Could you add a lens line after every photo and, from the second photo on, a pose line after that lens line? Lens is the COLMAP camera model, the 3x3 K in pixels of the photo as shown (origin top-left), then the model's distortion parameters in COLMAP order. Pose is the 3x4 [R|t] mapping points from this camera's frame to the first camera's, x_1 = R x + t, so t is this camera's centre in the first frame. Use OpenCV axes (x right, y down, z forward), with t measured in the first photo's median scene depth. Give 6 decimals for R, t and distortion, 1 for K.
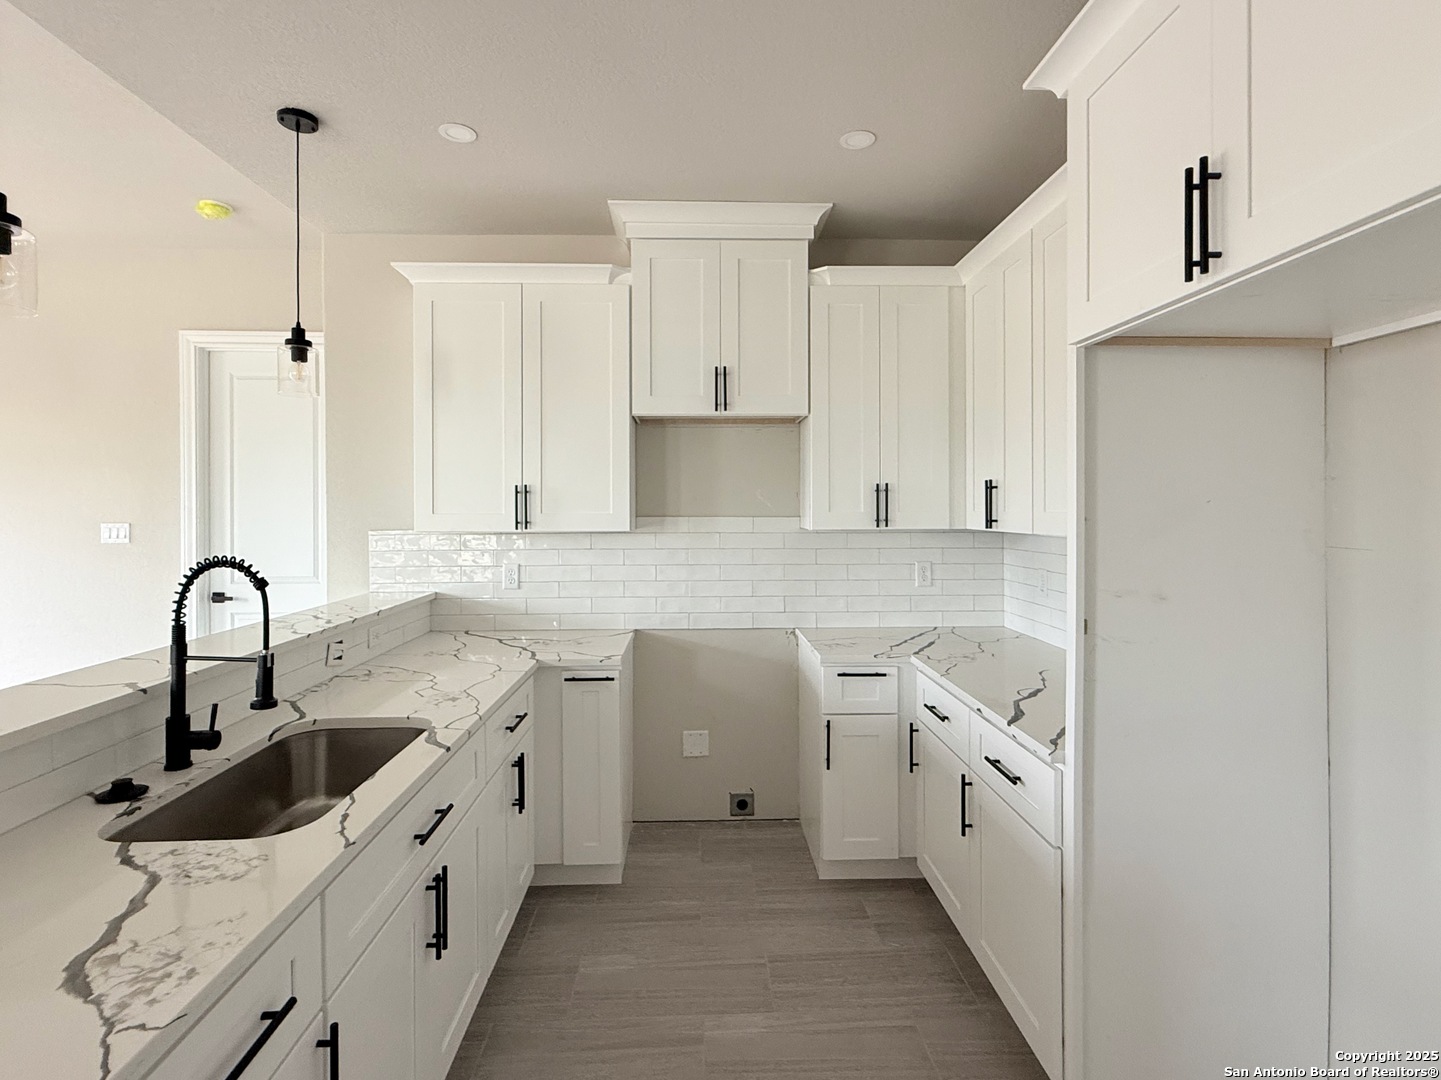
lens RADIAL K [[720.8, 0, 718.8], [0, 720.8, 506.6], [0, 0, 1]] dist [-0.010527, 0.000313]
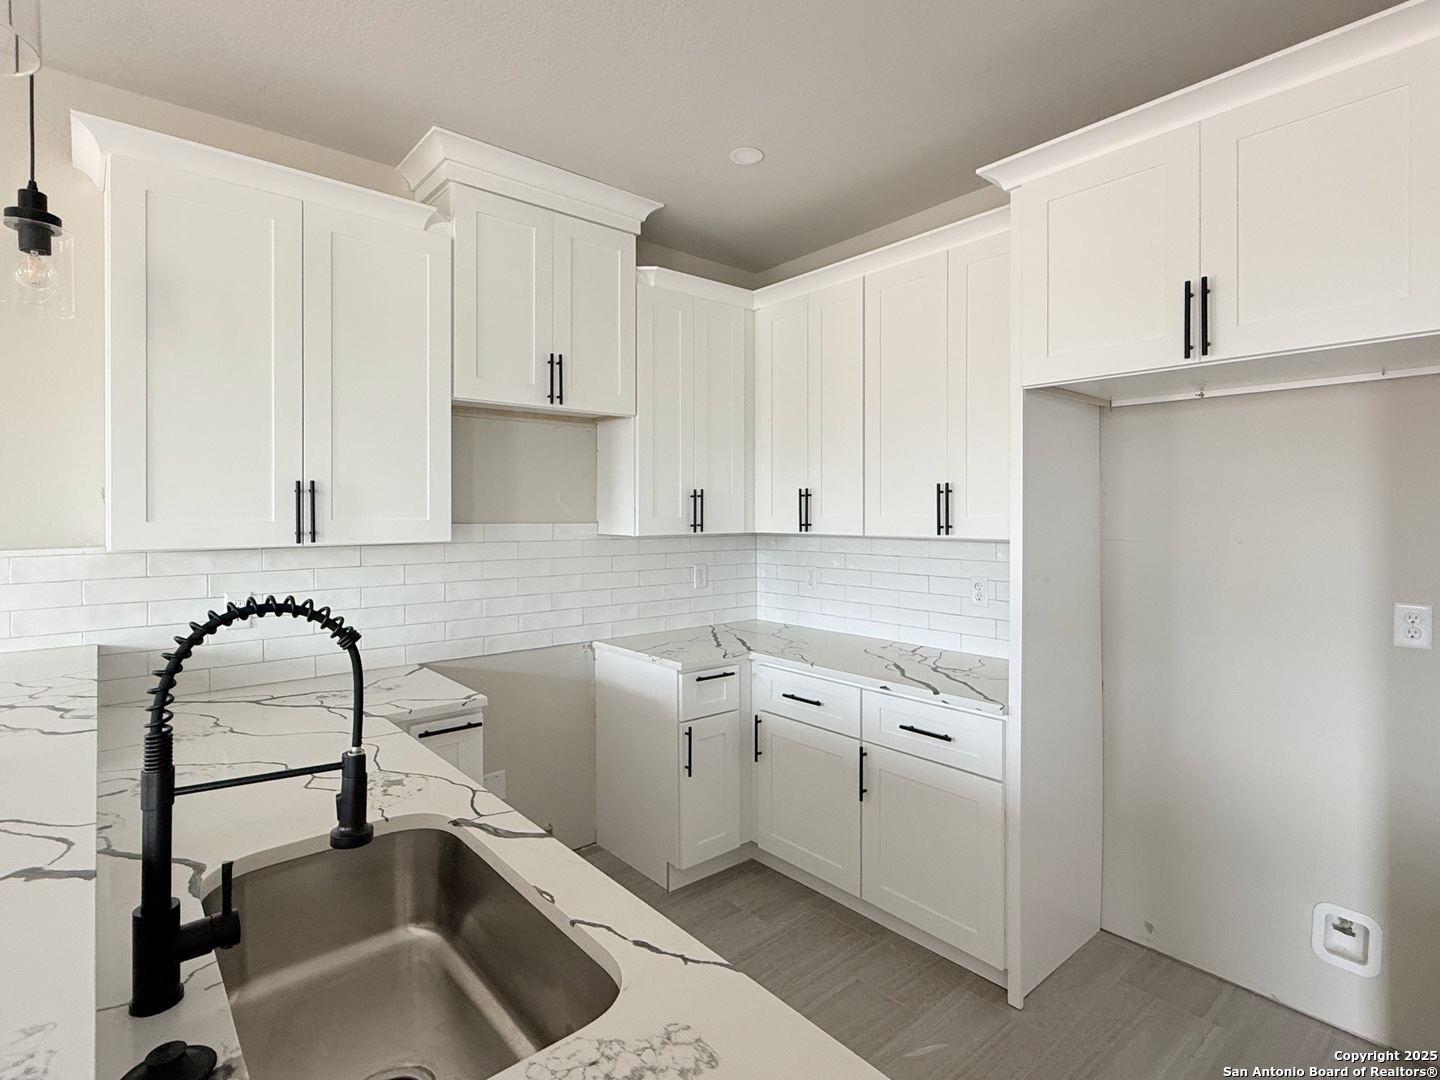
lens RADIAL K [[730.4, 0, 721.5], [0, 730.4, 513.8], [0, 0, 1]] dist [-0.002237, -0.000531]
pose [[0.780678, 0.000296, 0.624933, -0.444659], [-0.001595, 0.999998, 0.001519, 0.001083], [-0.624931, -0.002182, 0.780677, 0.186796]]
